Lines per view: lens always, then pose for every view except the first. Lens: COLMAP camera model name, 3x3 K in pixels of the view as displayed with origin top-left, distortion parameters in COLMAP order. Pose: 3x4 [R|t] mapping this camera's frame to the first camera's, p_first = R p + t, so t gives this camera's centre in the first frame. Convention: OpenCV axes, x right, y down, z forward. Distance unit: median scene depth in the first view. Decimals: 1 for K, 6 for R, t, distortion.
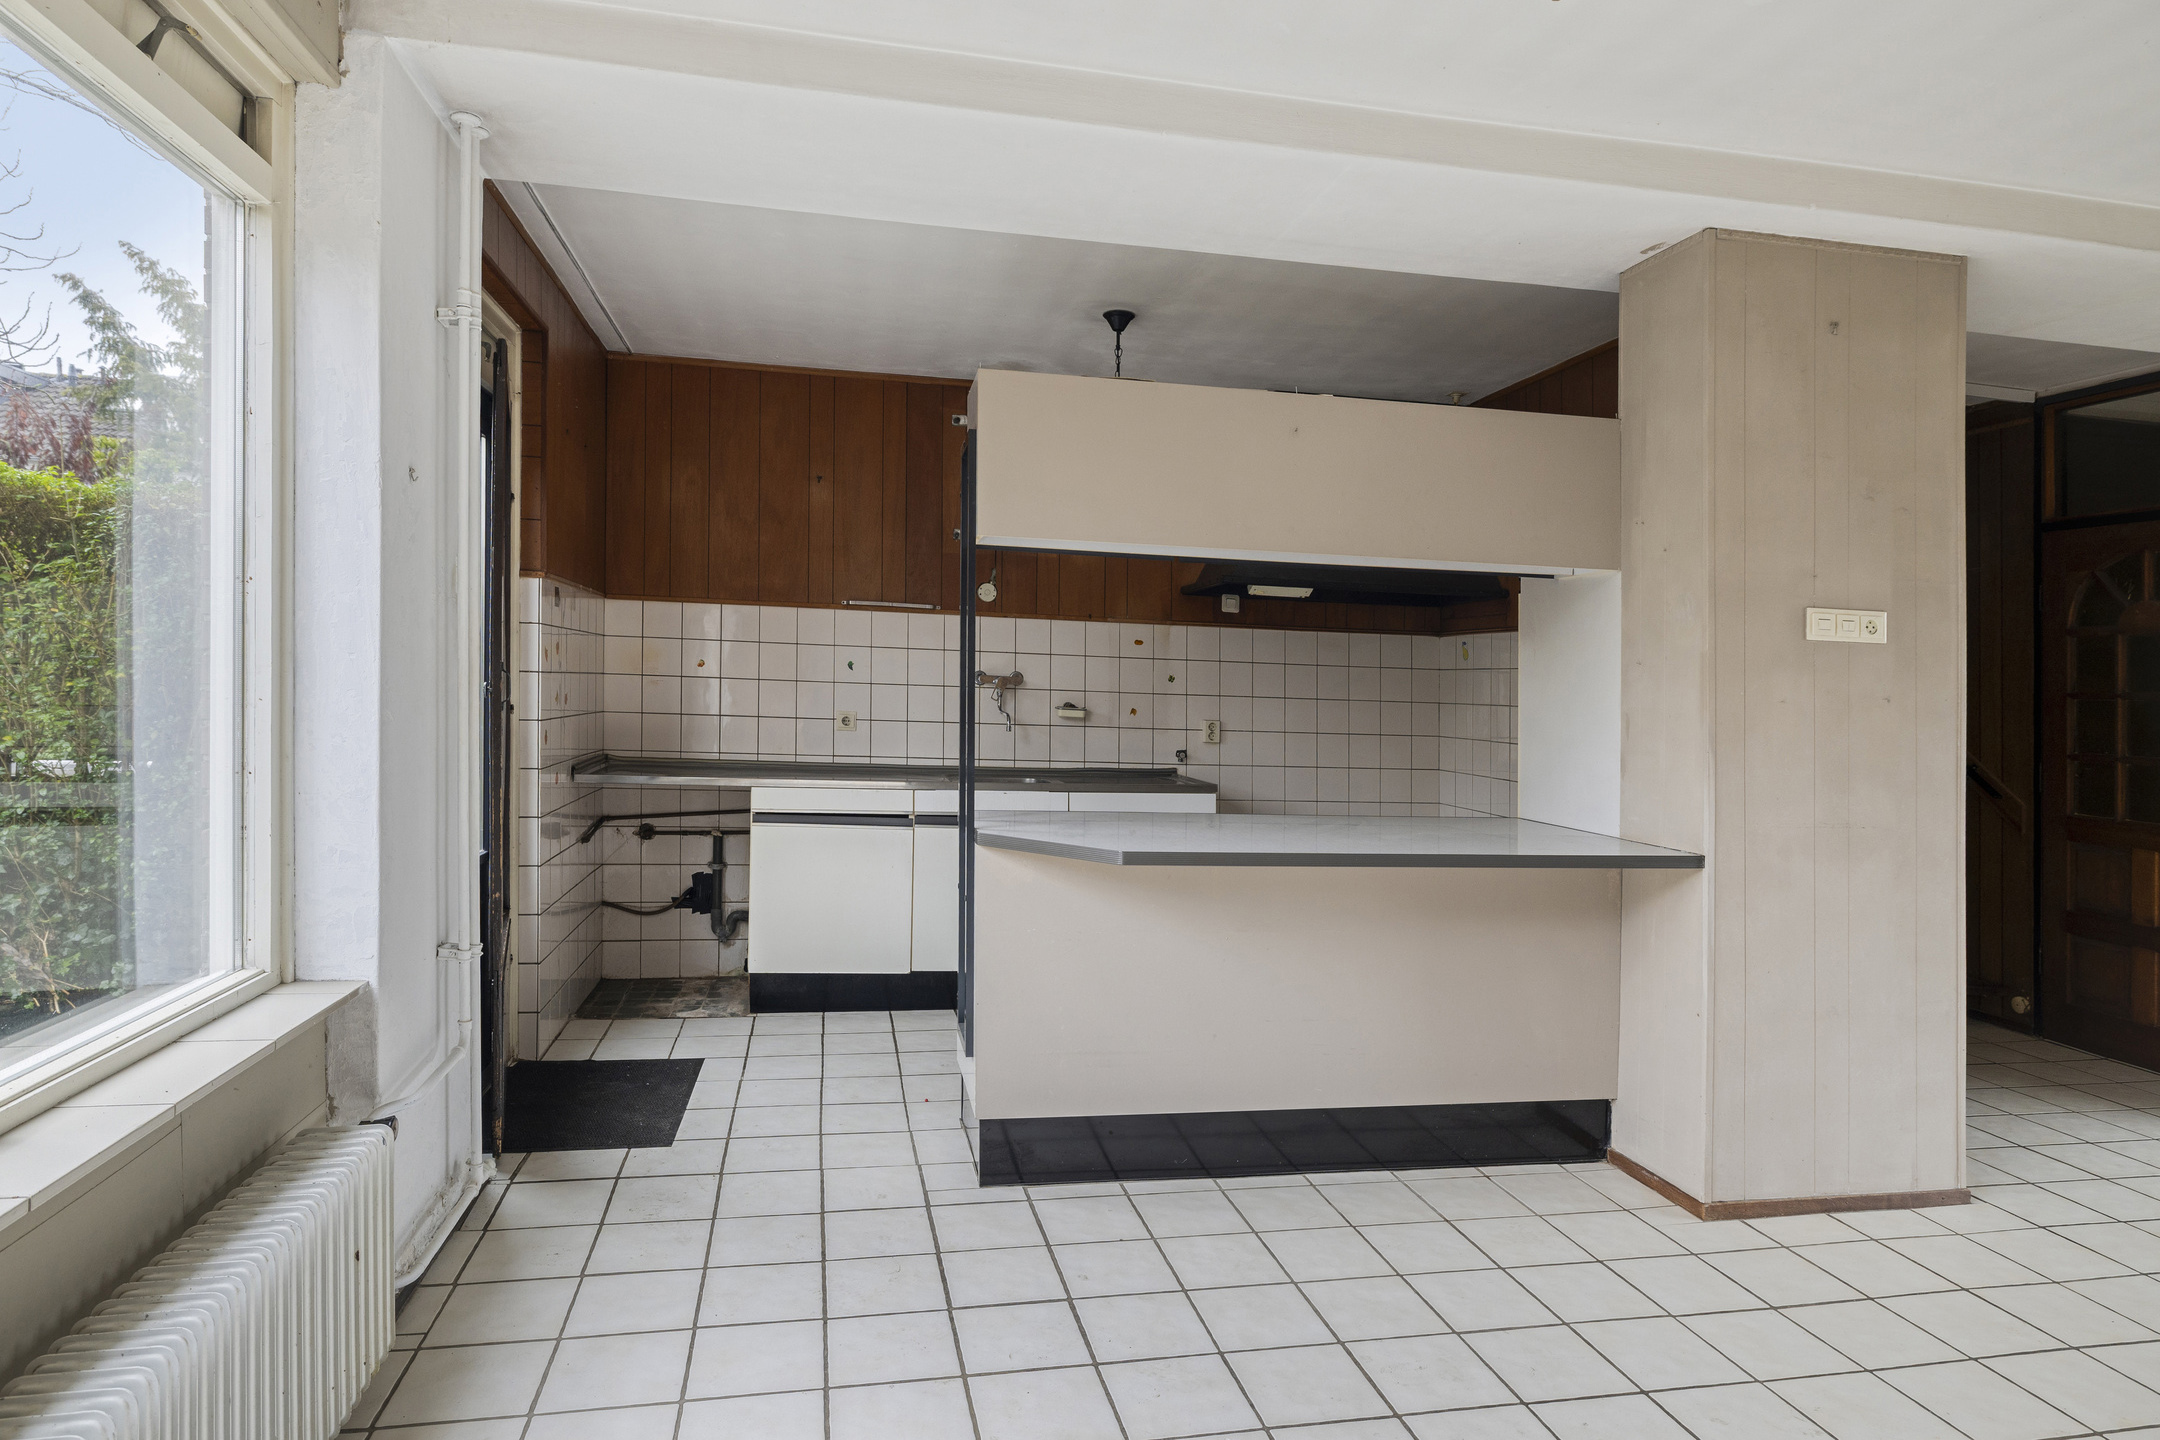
lens RADIAL K [[1254.7, 0, 1083.5], [0, 1254.7, 673.8], [0, 0, 1]] dist [0.001445, 0.001318]
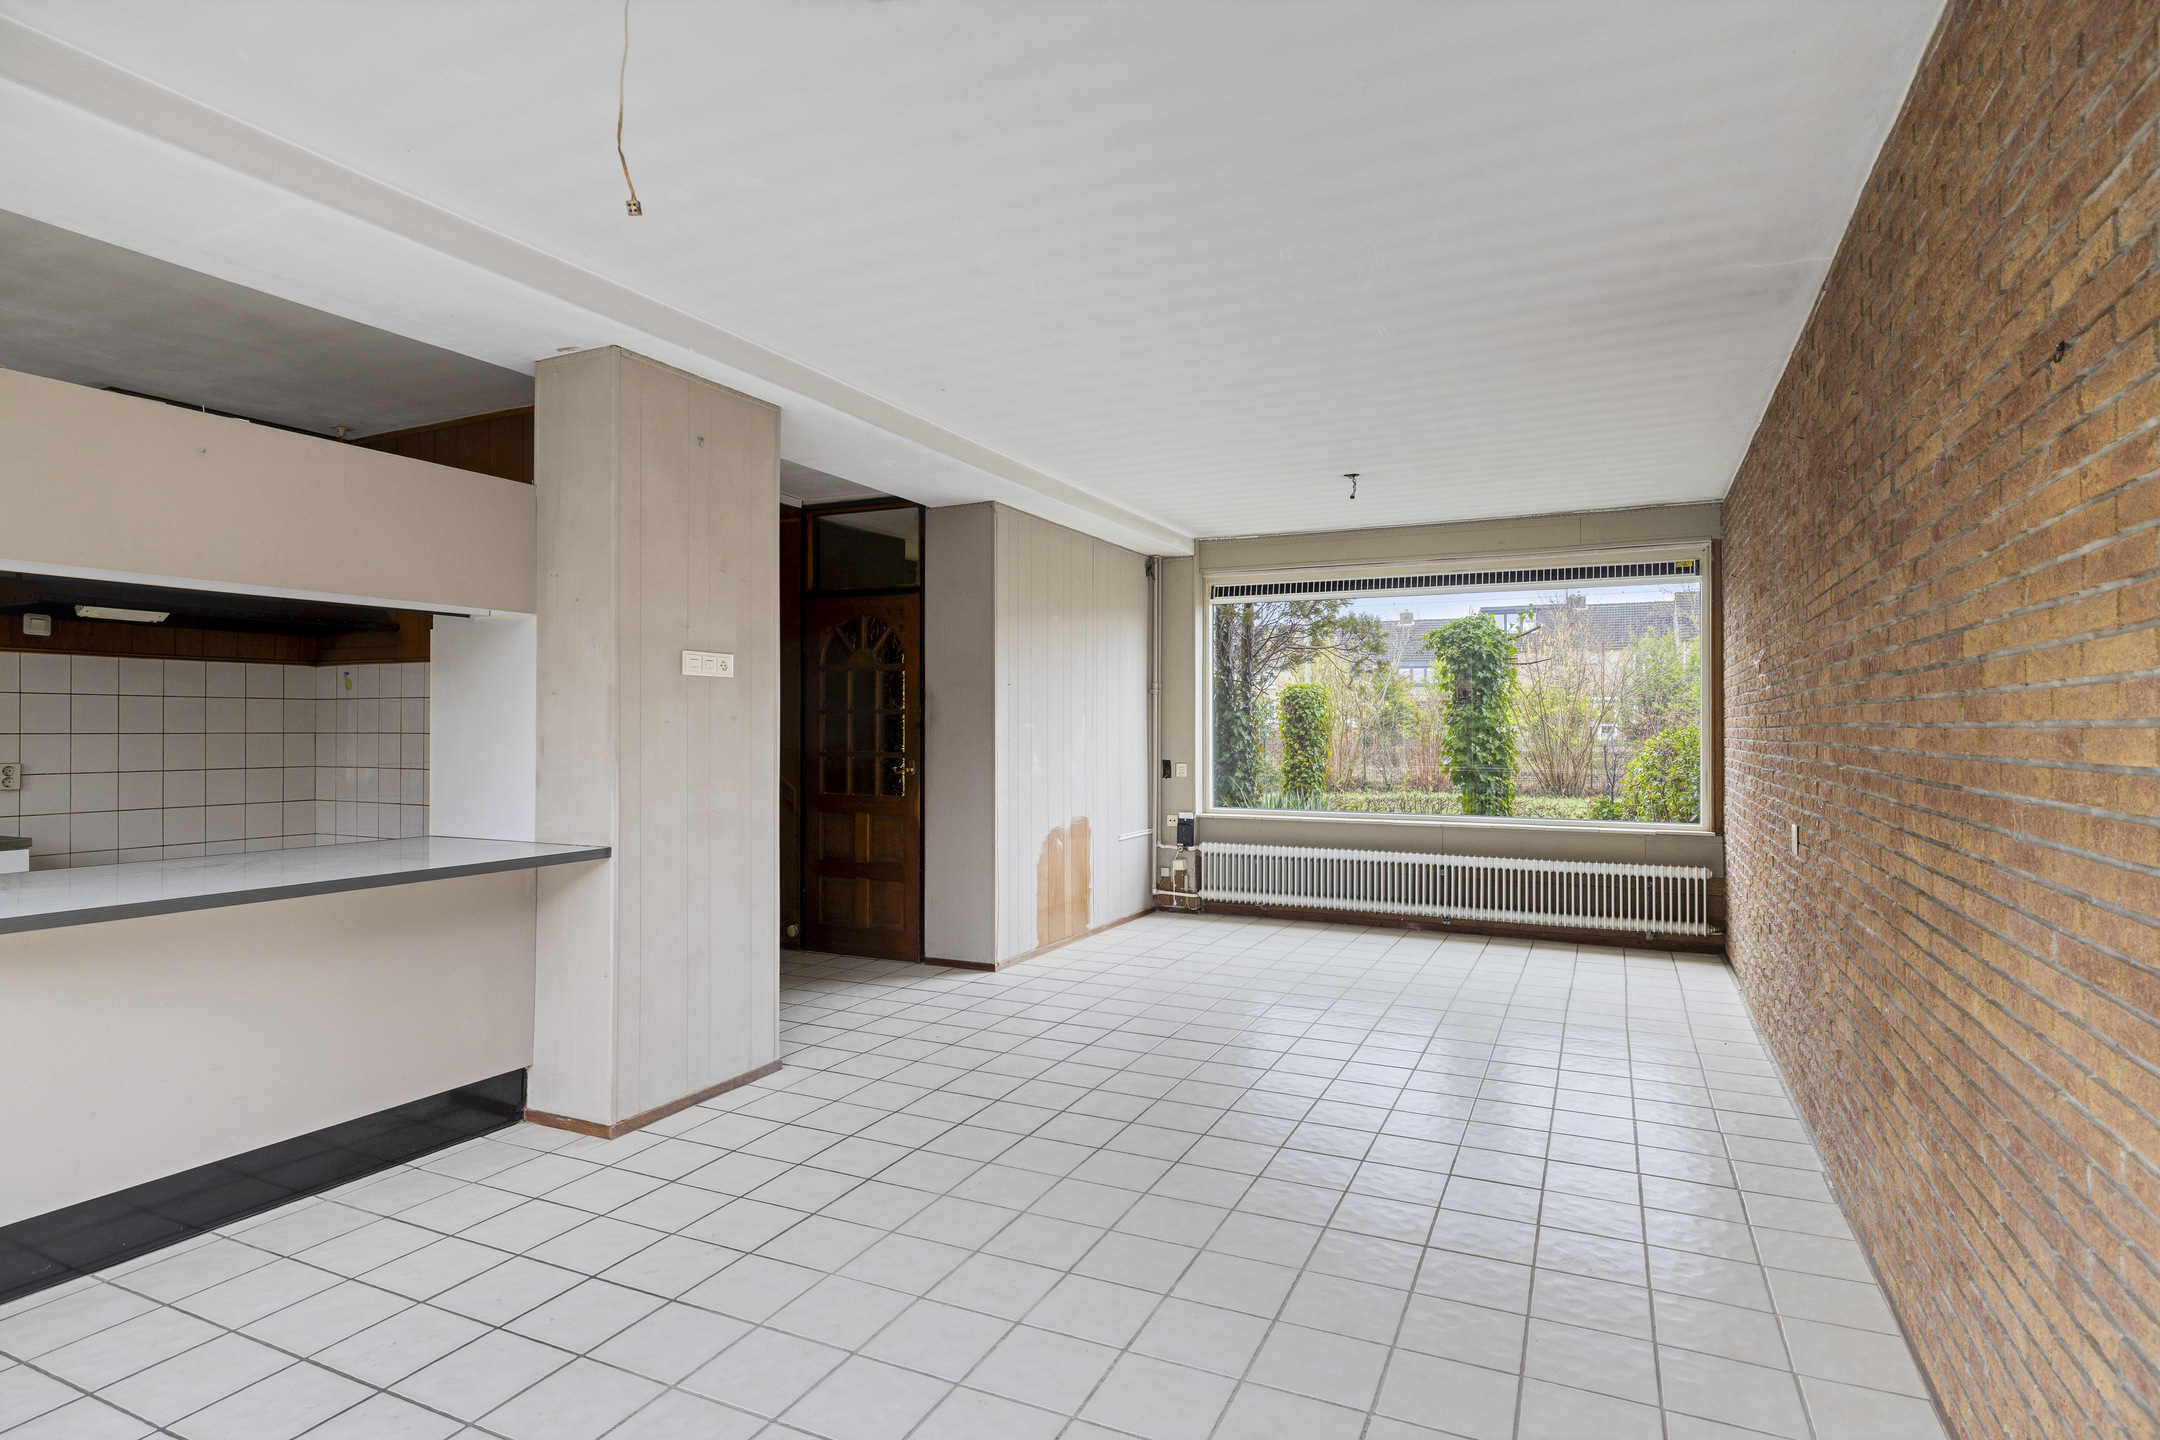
lens RADIAL K [[1070.4, 0, 1104.2], [0, 1070.4, 757.0], [0, 0, 1]] dist [0.000772, 0.000598]
pose [[0.598329, -0.054260, 0.799411, -0.042279], [0.011334, 0.998178, 0.059269, -0.001725], [-0.801170, -0.026402, 0.597854, -0.019068]]
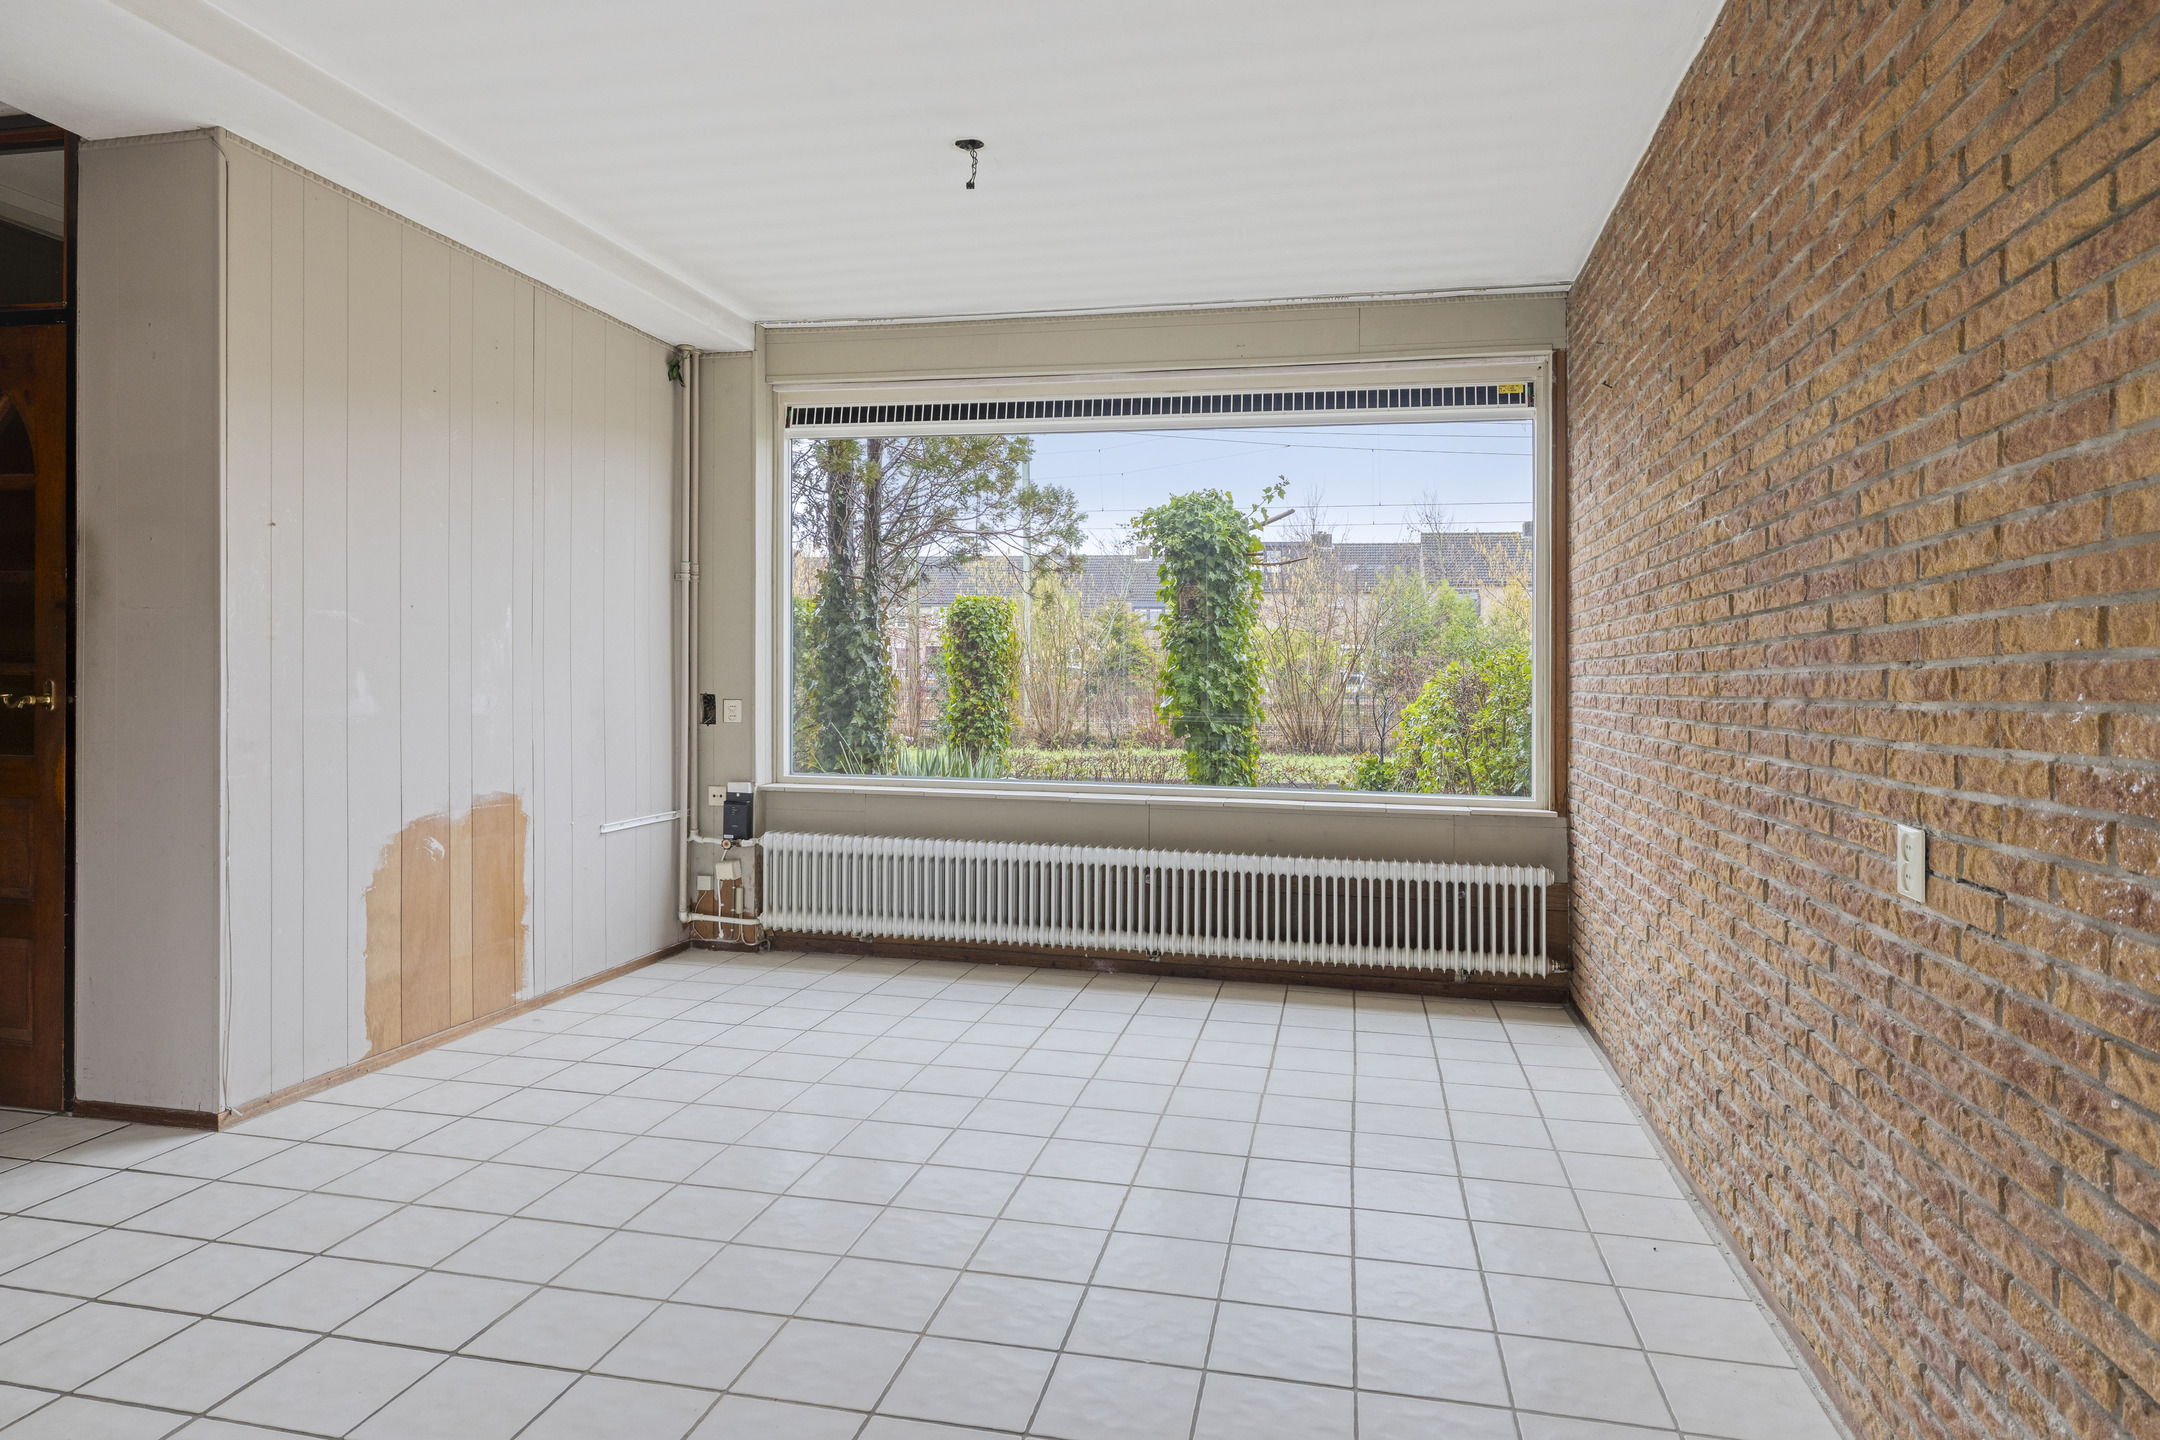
lens RADIAL K [[1254.7, 0, 1083.5], [0, 1254.7, 673.8], [0, 0, 1]] dist [0.001445, 0.001318]
pose [[0.402537, -0.025968, 0.915035, 0.322906], [-0.009313, 0.999430, 0.032461, 0.033348], [-0.915356, -0.021589, 0.402065, 0.084832]]
